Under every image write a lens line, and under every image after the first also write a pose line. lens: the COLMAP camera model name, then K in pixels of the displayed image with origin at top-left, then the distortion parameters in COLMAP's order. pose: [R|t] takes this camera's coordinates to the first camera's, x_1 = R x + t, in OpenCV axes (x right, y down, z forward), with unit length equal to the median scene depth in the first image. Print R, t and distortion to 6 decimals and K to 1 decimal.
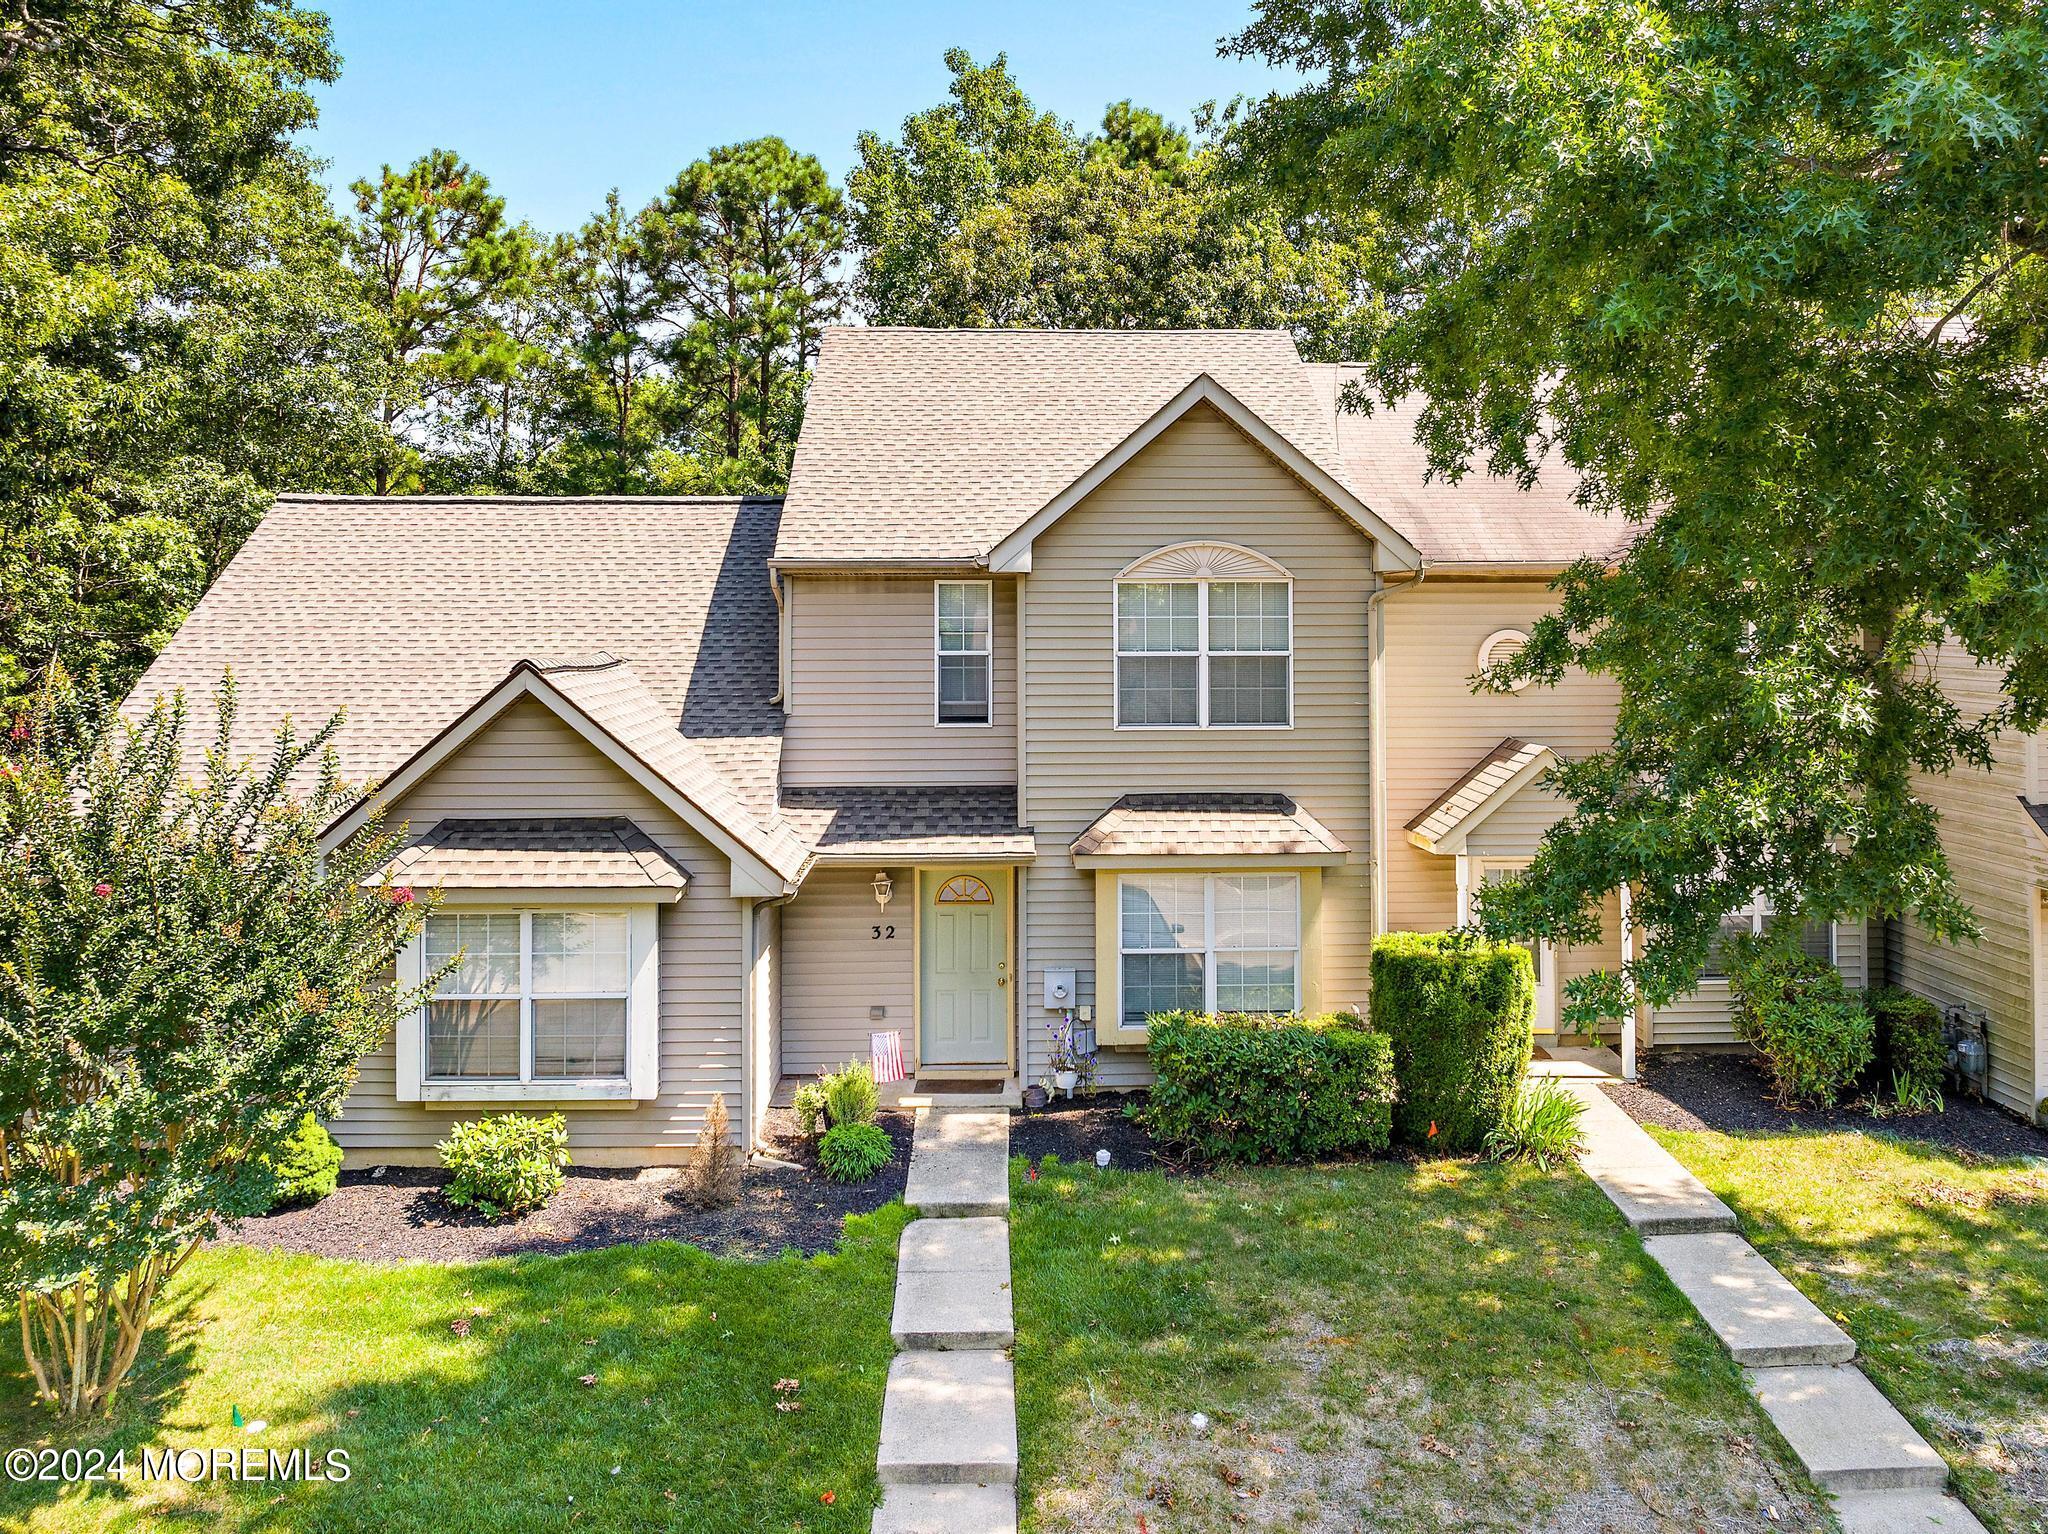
lens RADIAL K [[1730.9, 0, 1024.3], [0, 1730.9, 565.9], [0, 0, 1]] dist [-0.032901, -0.007398]
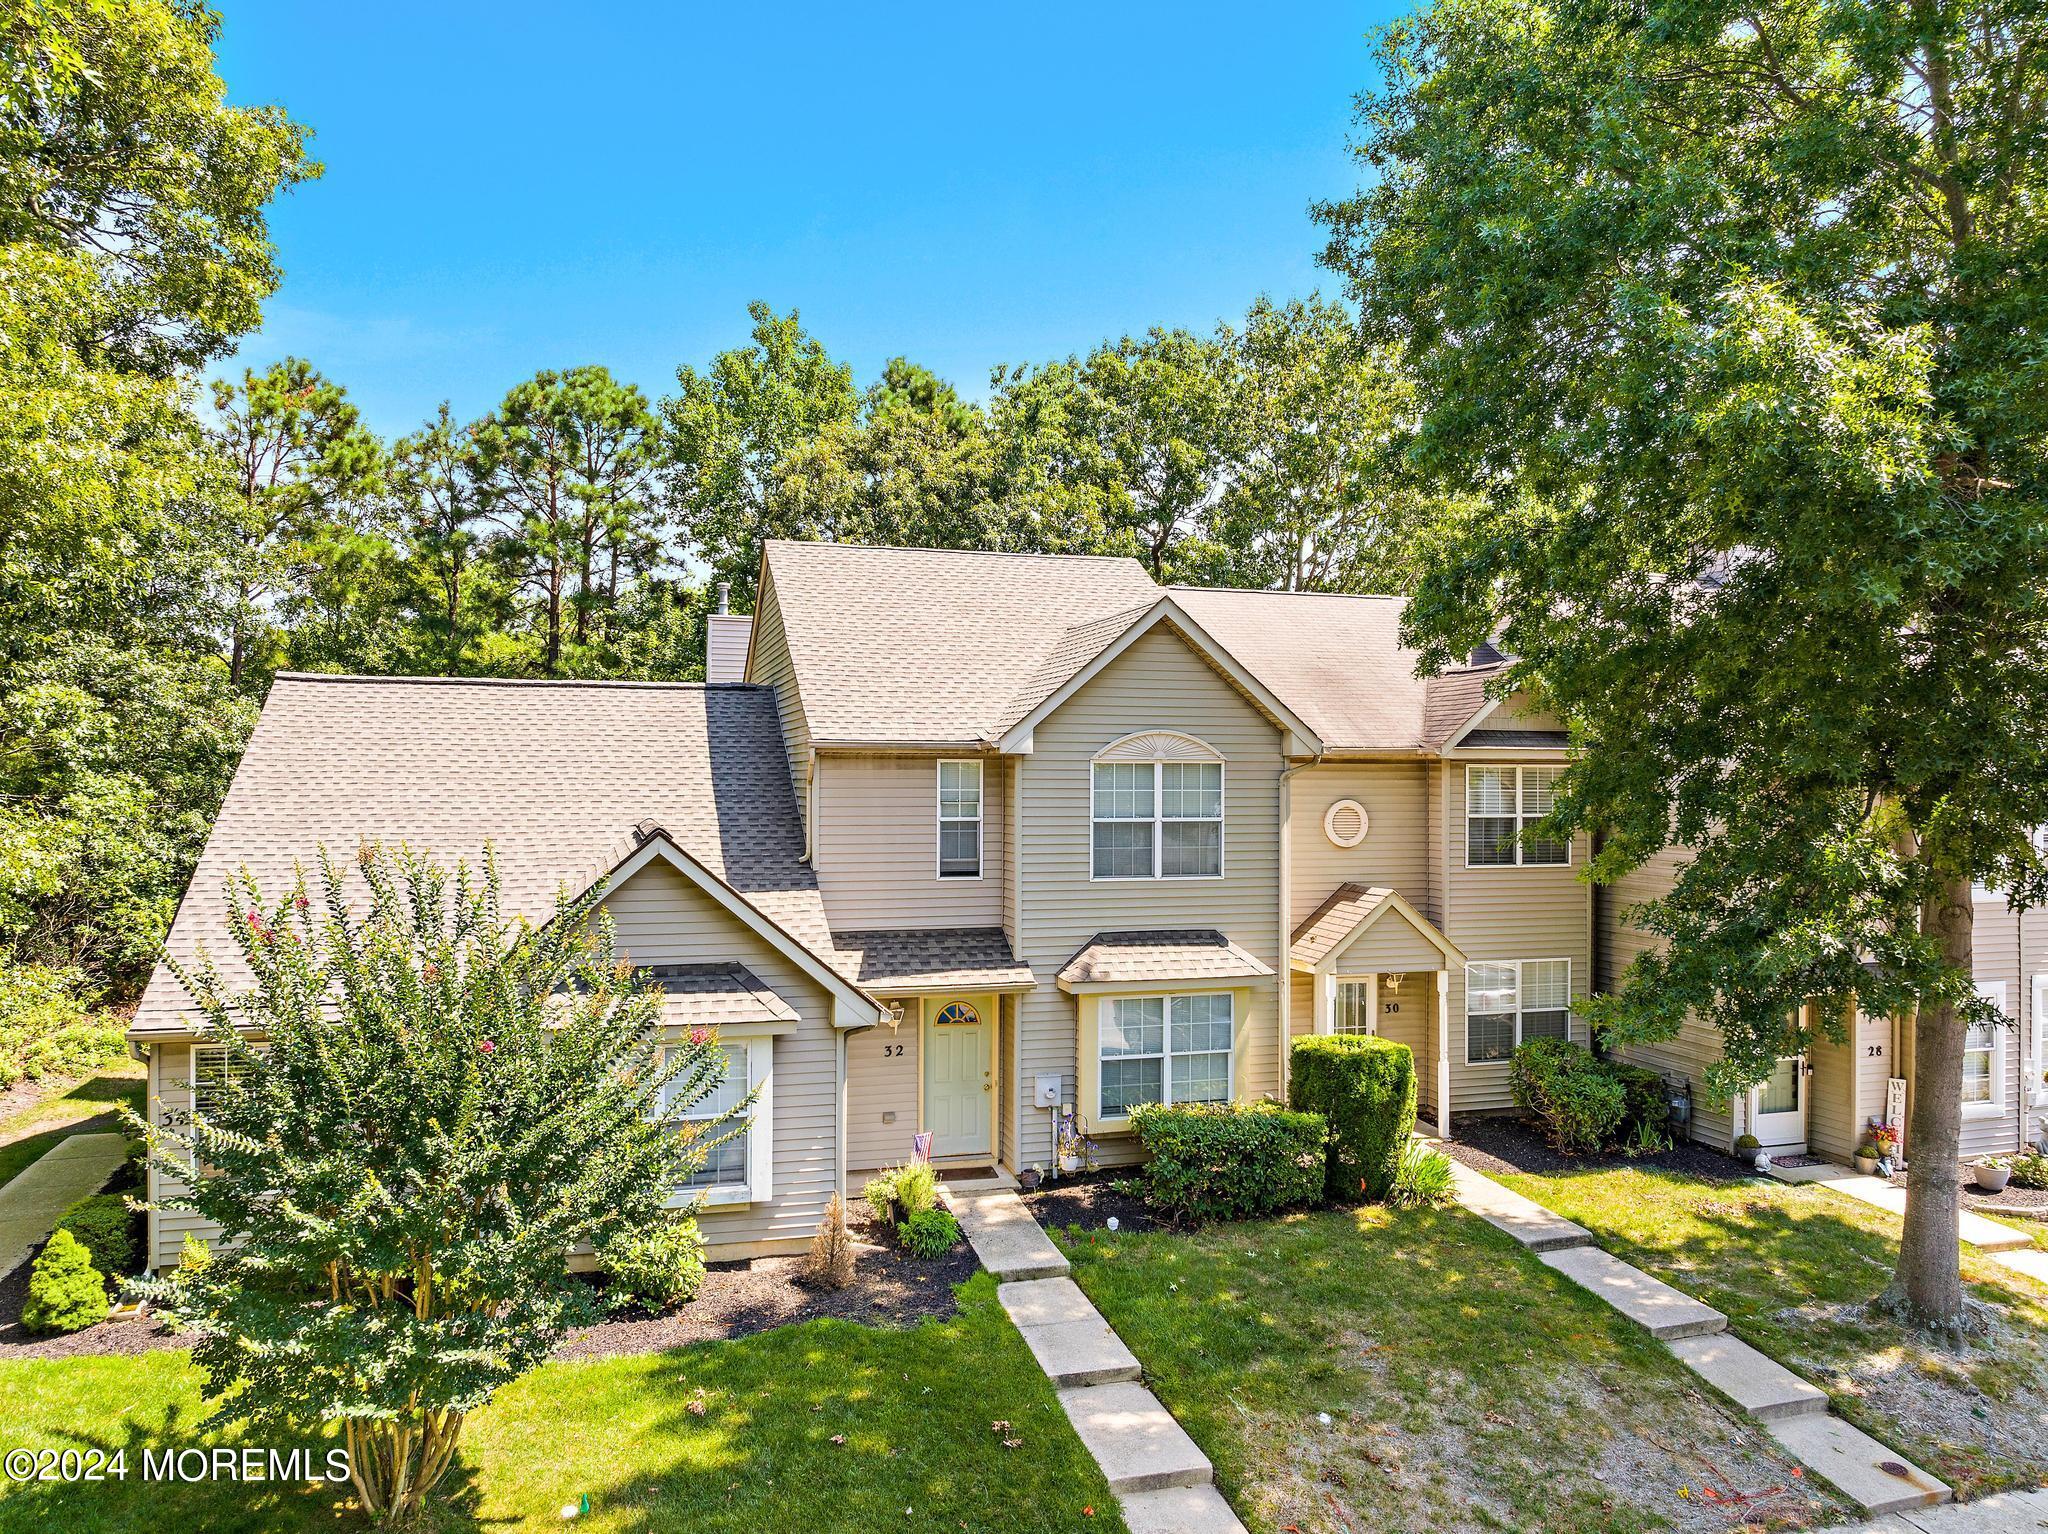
lens RADIAL K [[1423.7, 0, 1024.0], [0, 1423.7, 767.0], [0, 0, 1]] dist [-0.039954, -0.001356]
pose [[0.971418, 0.007323, 0.237263, -0.239253], [-0.012363, 0.999728, 0.019761, -0.006747], [-0.237054, -0.022130, 0.971244, 0.022027]]
